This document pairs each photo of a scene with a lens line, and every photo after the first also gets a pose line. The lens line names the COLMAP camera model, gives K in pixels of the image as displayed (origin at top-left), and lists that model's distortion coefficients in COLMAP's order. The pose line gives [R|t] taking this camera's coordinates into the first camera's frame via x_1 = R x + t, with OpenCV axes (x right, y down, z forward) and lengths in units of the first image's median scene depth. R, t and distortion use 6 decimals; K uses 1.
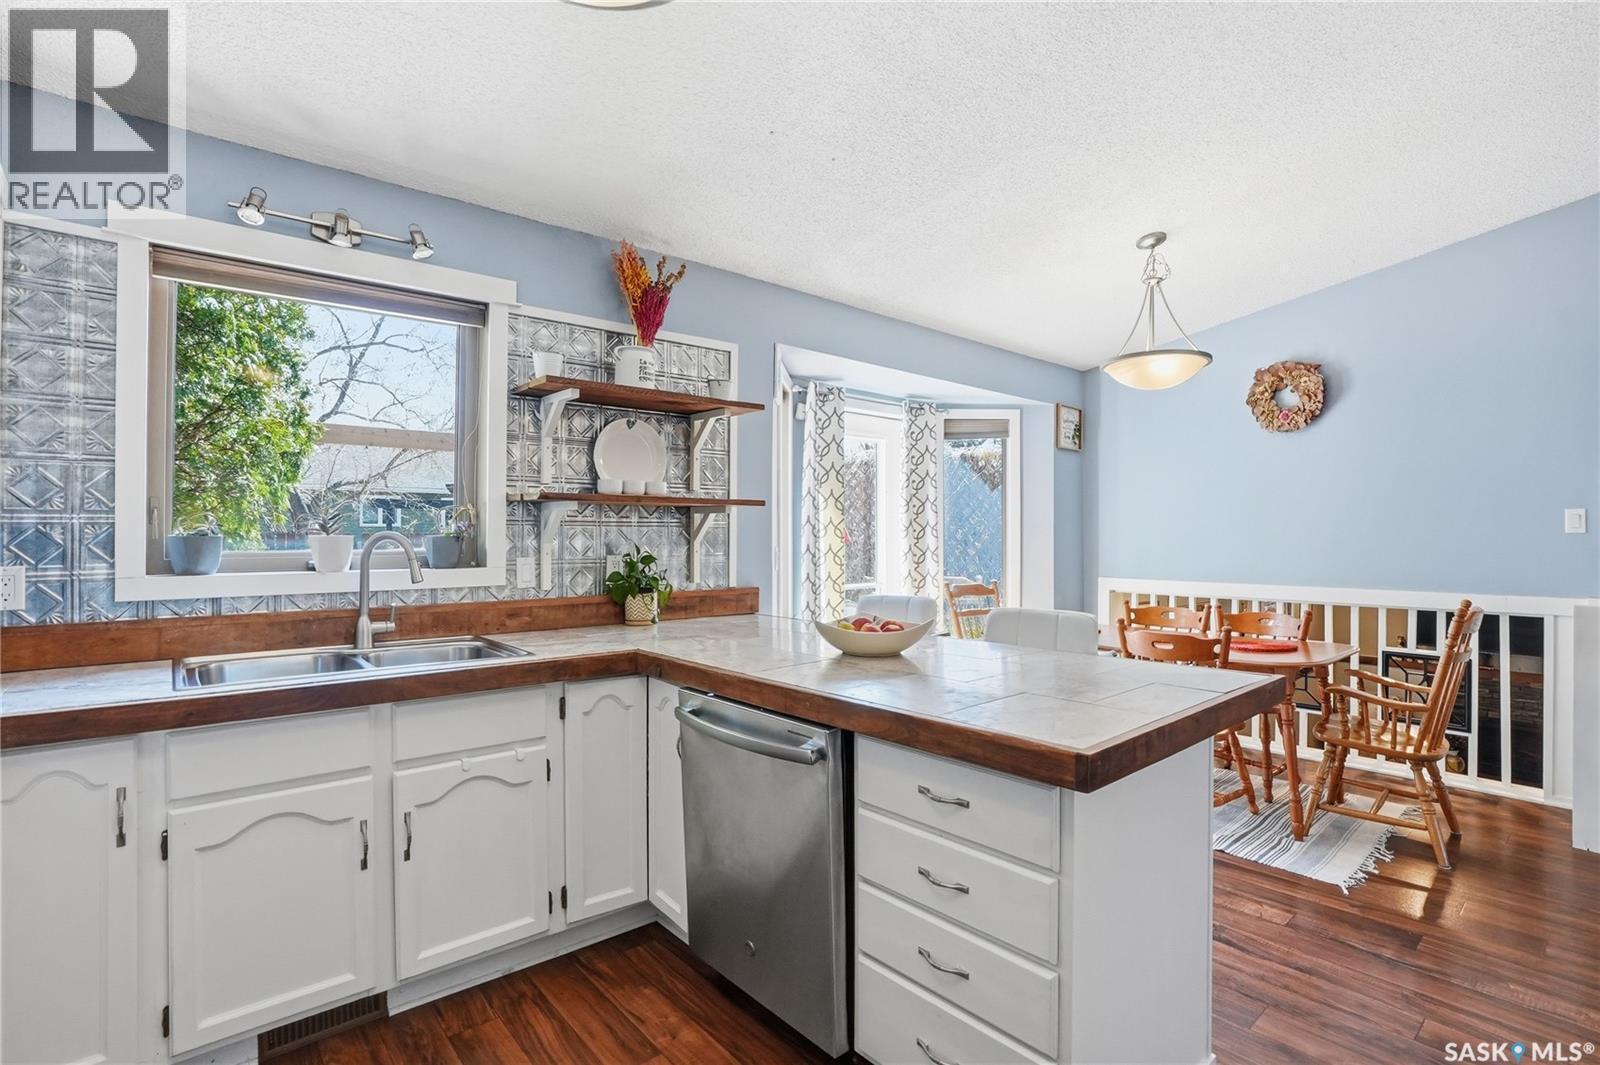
lens RADIAL K [[776.4, 0, 800.0], [0, 776.4, 532.5], [0, 0, 1]] dist [-0.063977, 0.000319]
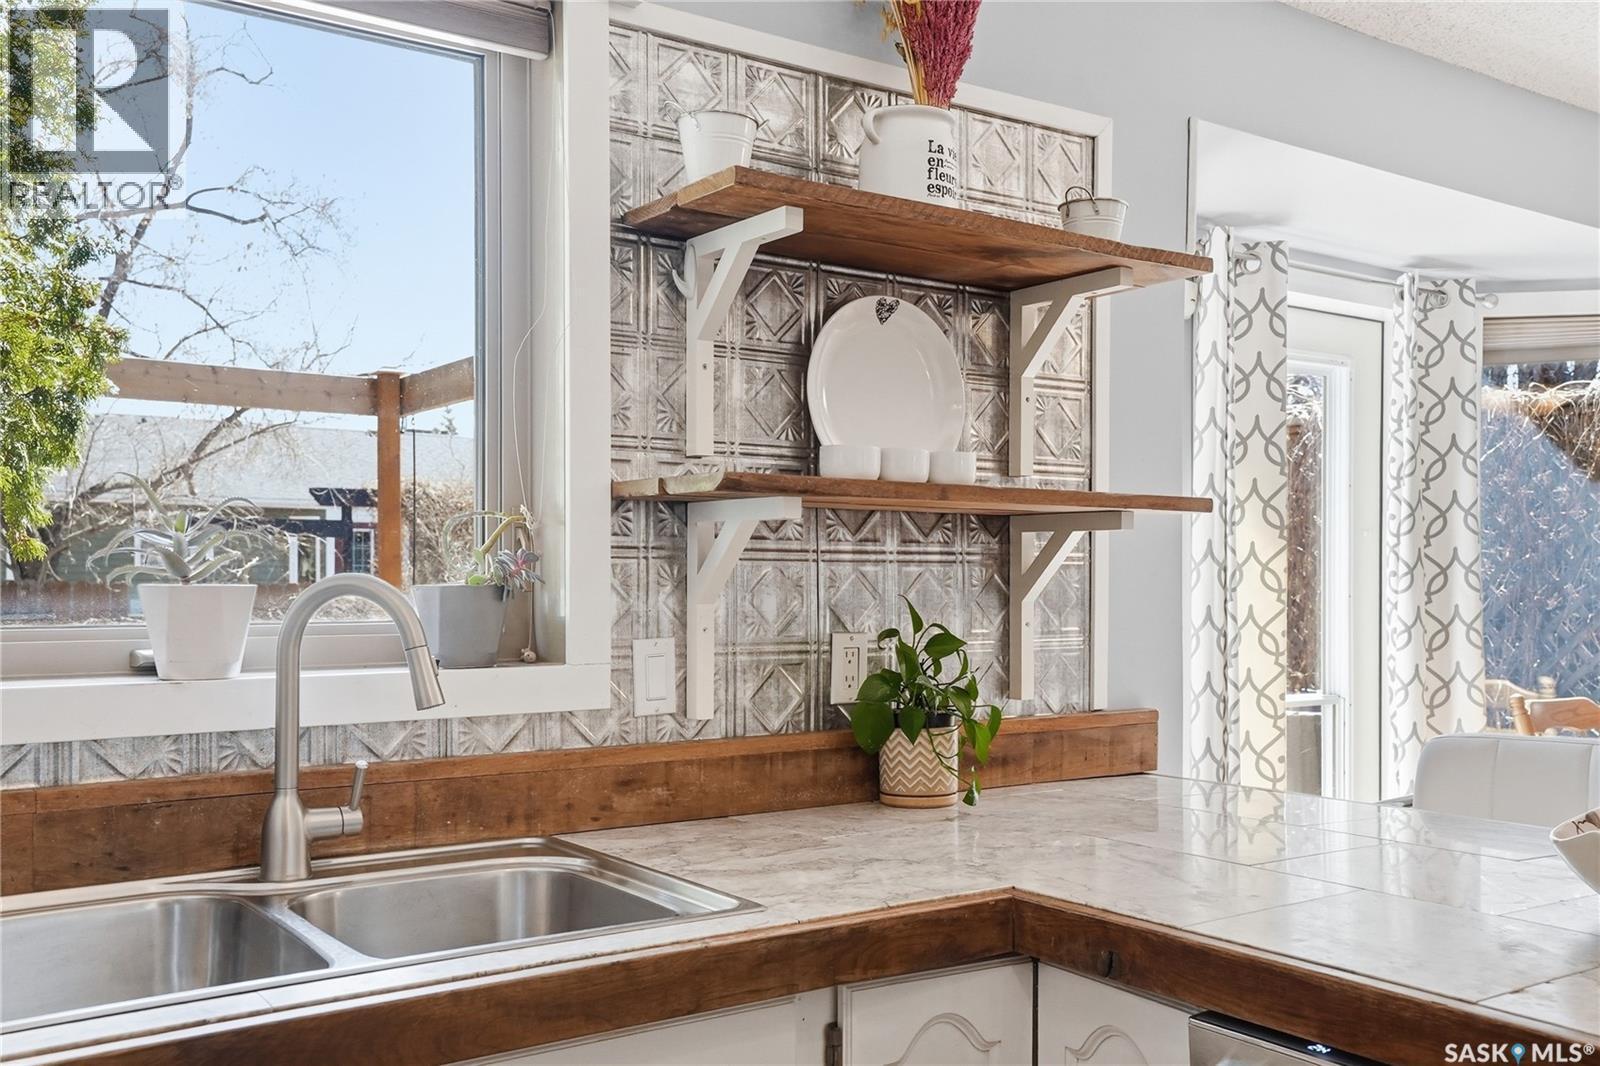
lens RADIAL K [[1475.1, 0, 799.5], [0, 1475.1, 612.1], [0, 0, 1]] dist [0.022602, 0.008700]
pose [[0.994999, 0.002033, -0.099868, -0.191401], [0.000012, 0.999790, 0.020479, 0.002317], [0.099889, -0.020378, 0.994790, 0.225193]]
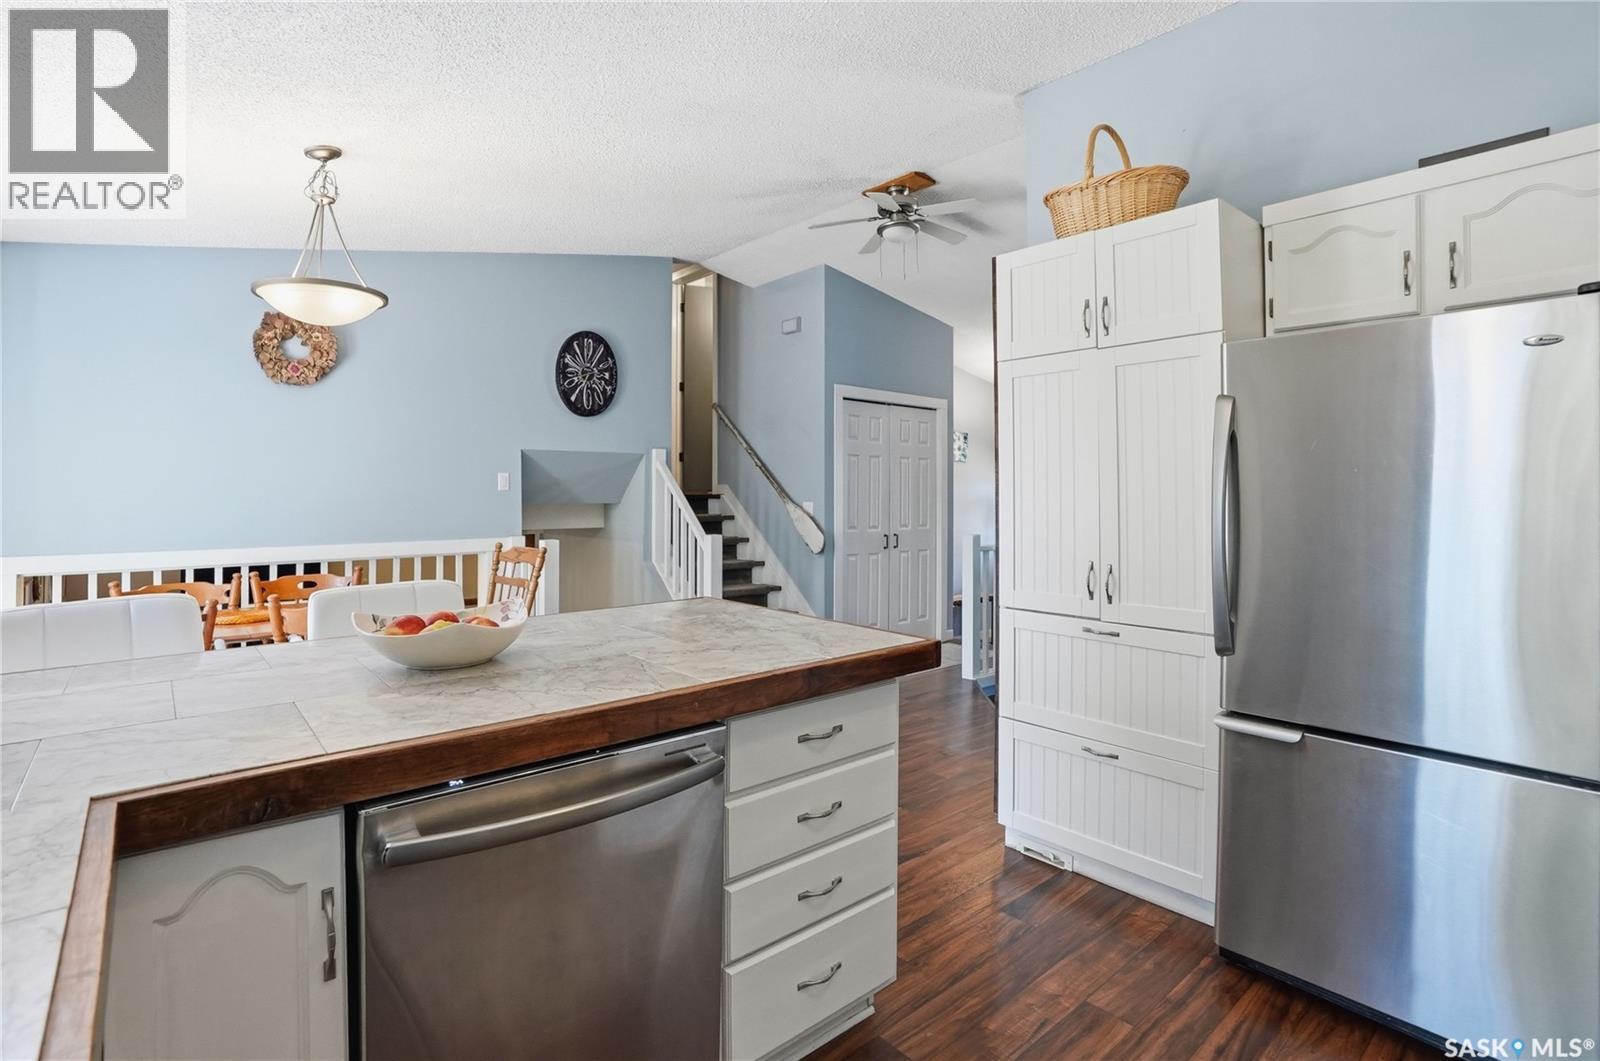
lens RADIAL K [[765.8, 0, 804.2], [0, 765.8, 489.1], [0, 0, 1]] dist [-0.003098, 0.000109]
pose [[0.005795, 0.000166, 0.999983, -0.440652], [-0.000865, 1.000000, -0.000161, -0.002142], [-0.999983, -0.000864, 0.005795, 0.493212]]
